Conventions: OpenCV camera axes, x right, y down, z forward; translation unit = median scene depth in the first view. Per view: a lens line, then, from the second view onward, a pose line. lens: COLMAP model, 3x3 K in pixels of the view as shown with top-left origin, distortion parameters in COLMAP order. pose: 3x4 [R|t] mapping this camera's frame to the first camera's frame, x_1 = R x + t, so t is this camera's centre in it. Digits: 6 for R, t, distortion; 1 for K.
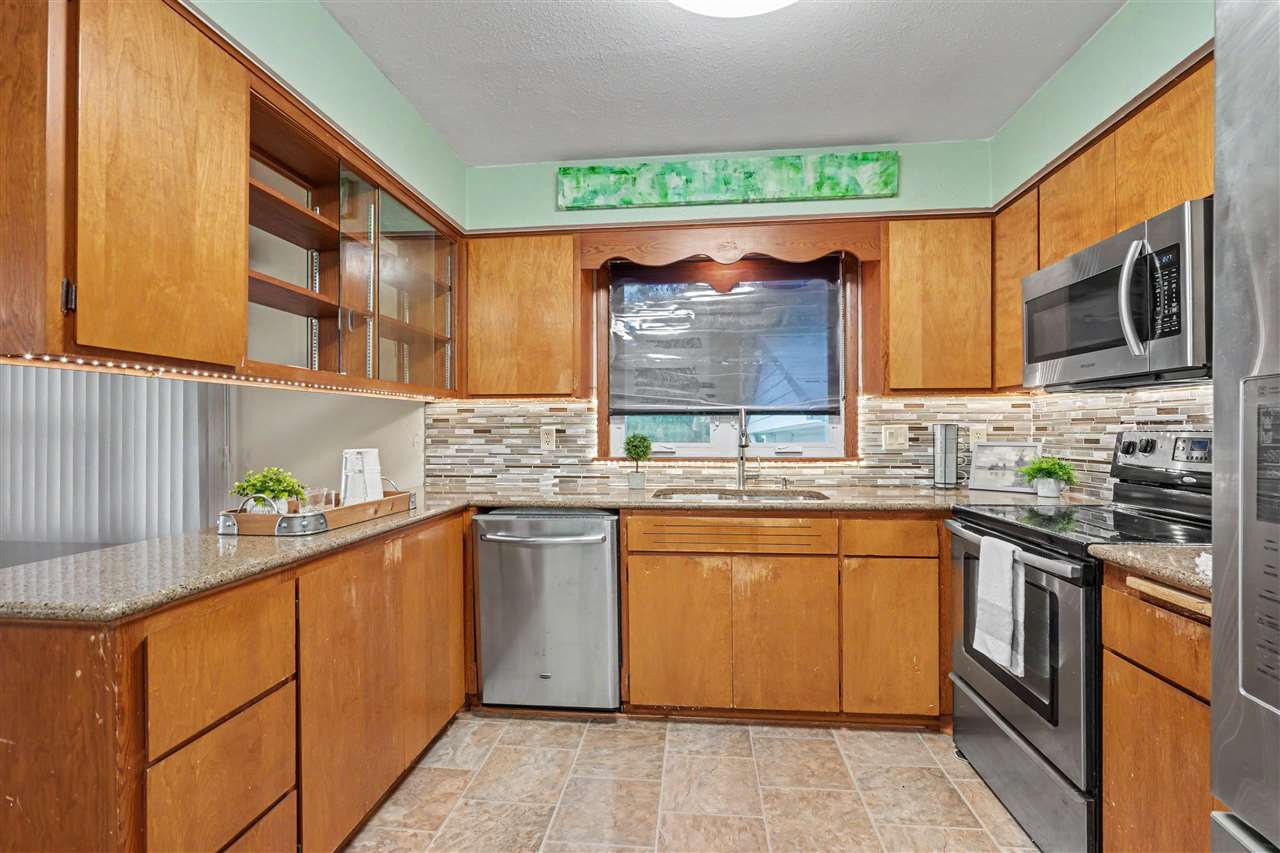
lens RADIAL K [[585.7, 0, 648.5], [0, 585.7, 429.2], [0, 0, 1]] dist [-0.005246, 0.000554]
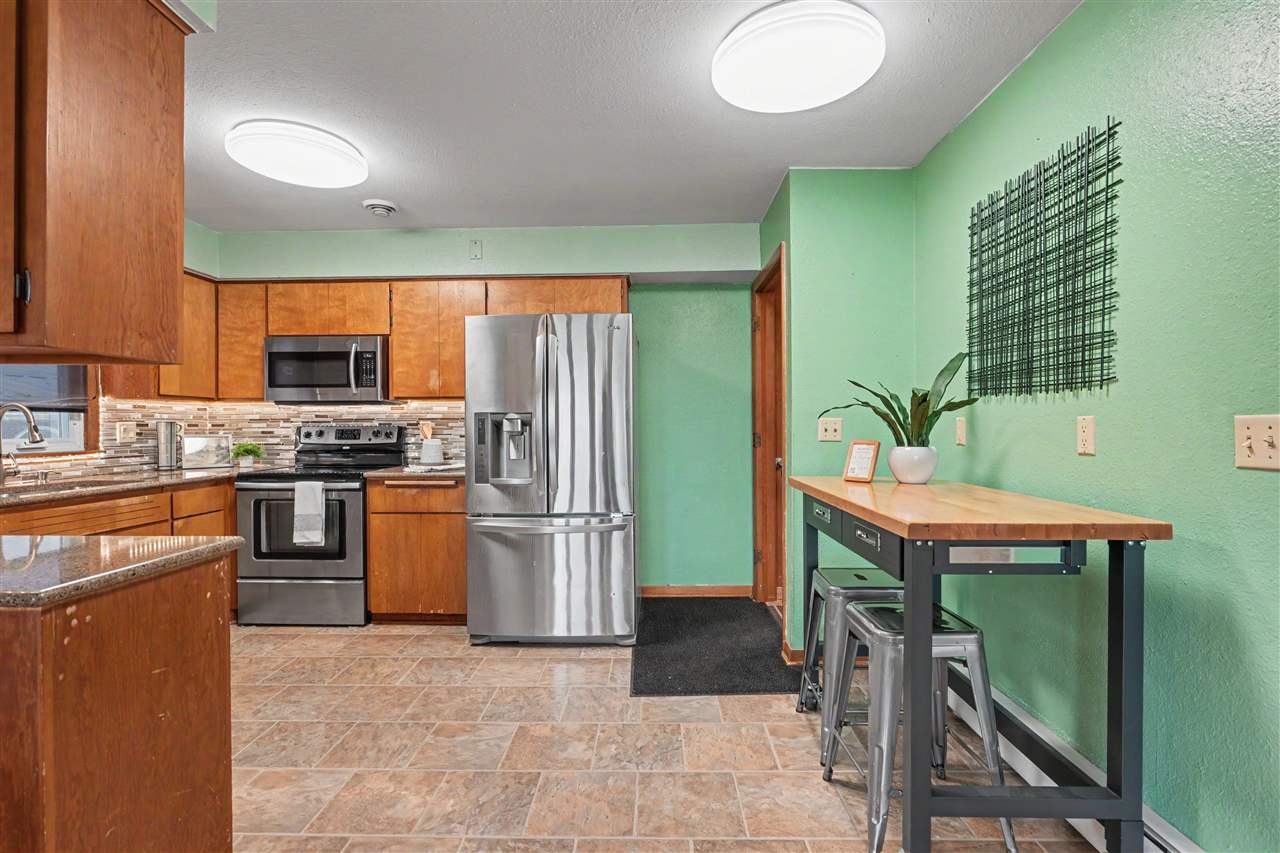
lens RADIAL K [[585.7, 0, 637.7], [0, 585.7, 425.0], [0, 0, 1]] dist [-0.005246, 0.000554]
pose [[-0.066736, 0.002228, 0.997768, -1.035931], [0.003502, 0.999992, -0.001998, 0.006005], [-0.997765, 0.003361, -0.066743, 0.023500]]
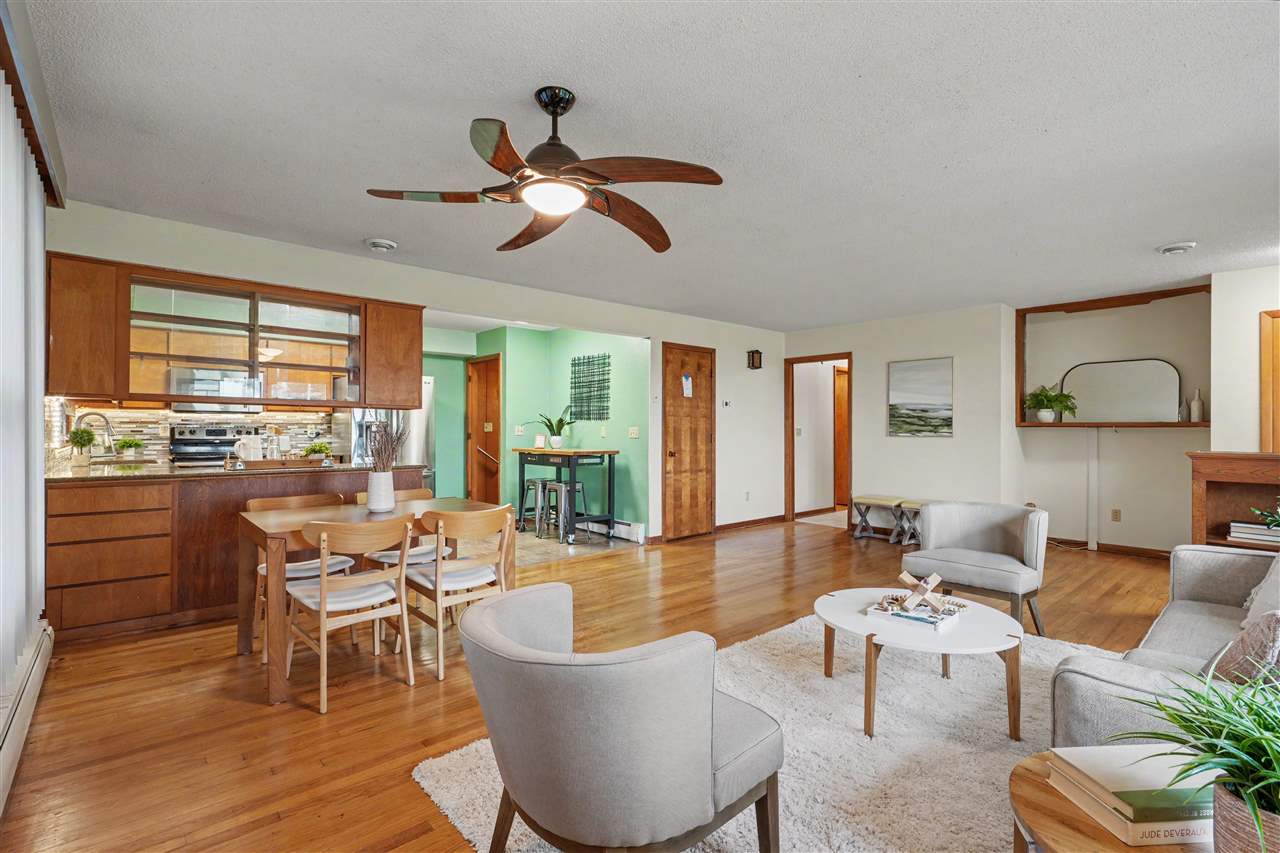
lens RADIAL K [[585.7, 0, 636.7], [0, 585.7, 430.5], [0, 0, 1]] dist [-0.005246, 0.000554]
pose [[-0.732882, -0.000099, 0.680356, -2.345133], [-0.001996, 0.999996, -0.002005, 0.016997], [-0.680353, -0.002828, -0.732879, 1.336061]]
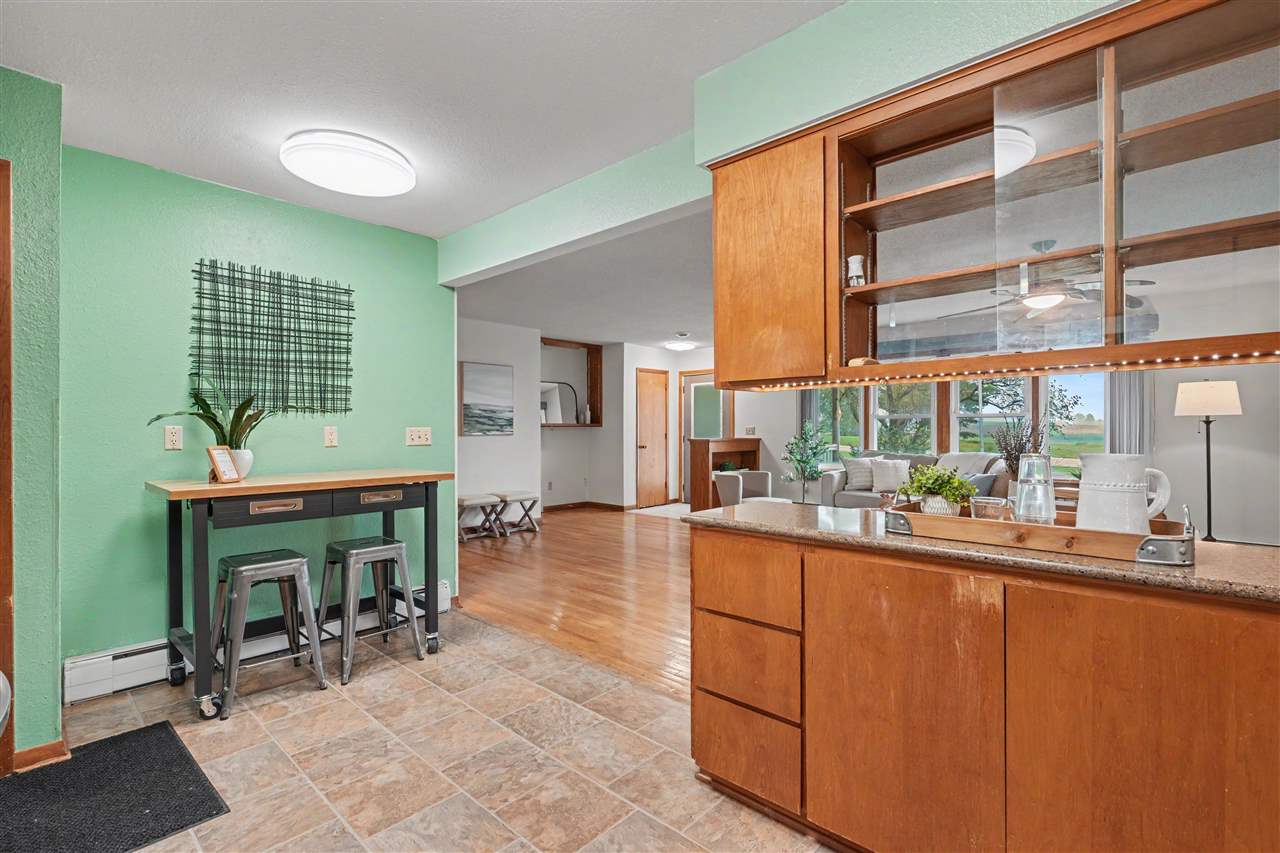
lens RADIAL K [[585.7, 0, 647.9], [0, 585.7, 433.3], [0, 0, 1]] dist [-0.005246, 0.000554]
pose [[-0.596065, 0.012898, -0.802833, 0.305803], [0.007198, 0.999917, 0.010721, 0.001484], [0.802904, 0.000612, -0.596108, 0.855942]]
